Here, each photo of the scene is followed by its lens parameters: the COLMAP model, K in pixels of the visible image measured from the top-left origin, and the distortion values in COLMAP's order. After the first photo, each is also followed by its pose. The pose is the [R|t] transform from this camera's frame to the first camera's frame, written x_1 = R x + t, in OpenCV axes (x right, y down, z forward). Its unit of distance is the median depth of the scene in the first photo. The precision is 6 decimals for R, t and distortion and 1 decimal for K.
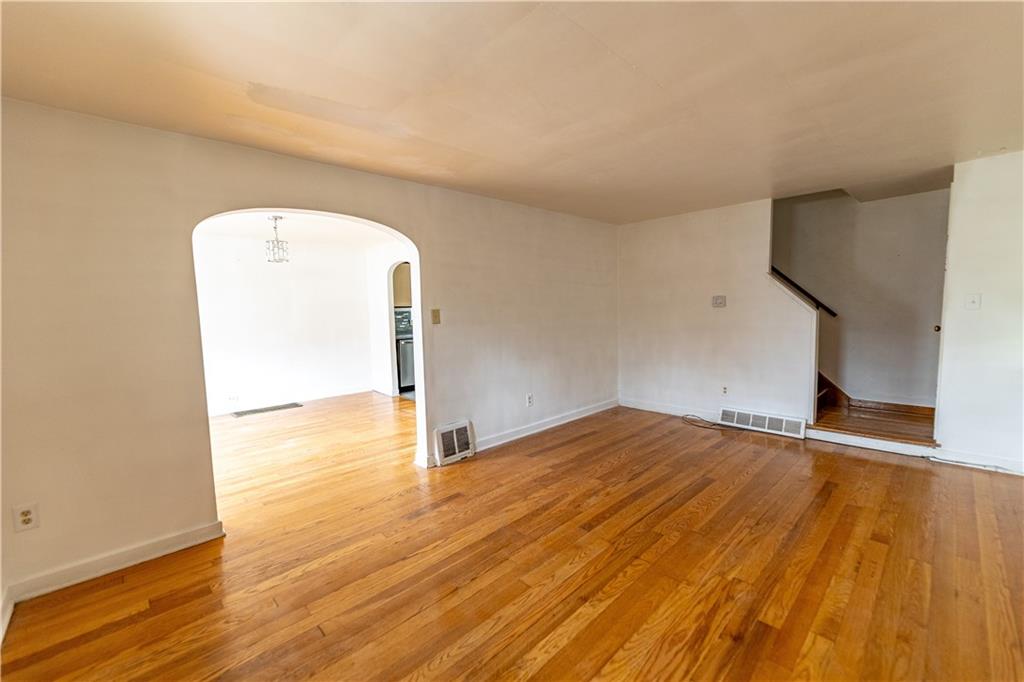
lens RADIAL K [[415.4, 0, 510.3], [0, 415.4, 346.2], [0, 0, 1]] dist [-0.001709, -0.000767]
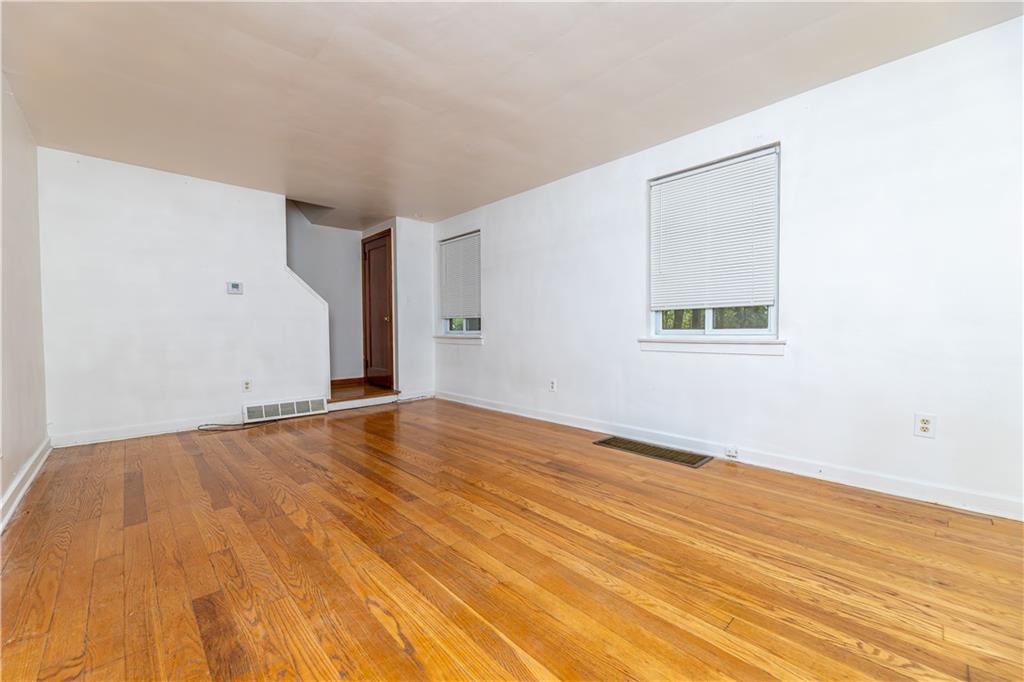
lens RADIAL K [[415.4, 0, 510.3], [0, 415.4, 346.2], [0, 0, 1]] dist [-0.001709, -0.000767]
pose [[0.009037, -0.012652, 0.999879, -0.632469], [0.103731, 0.994537, 0.011647, 0.117283], [-0.994564, 0.103613, 0.010300, 0.686120]]
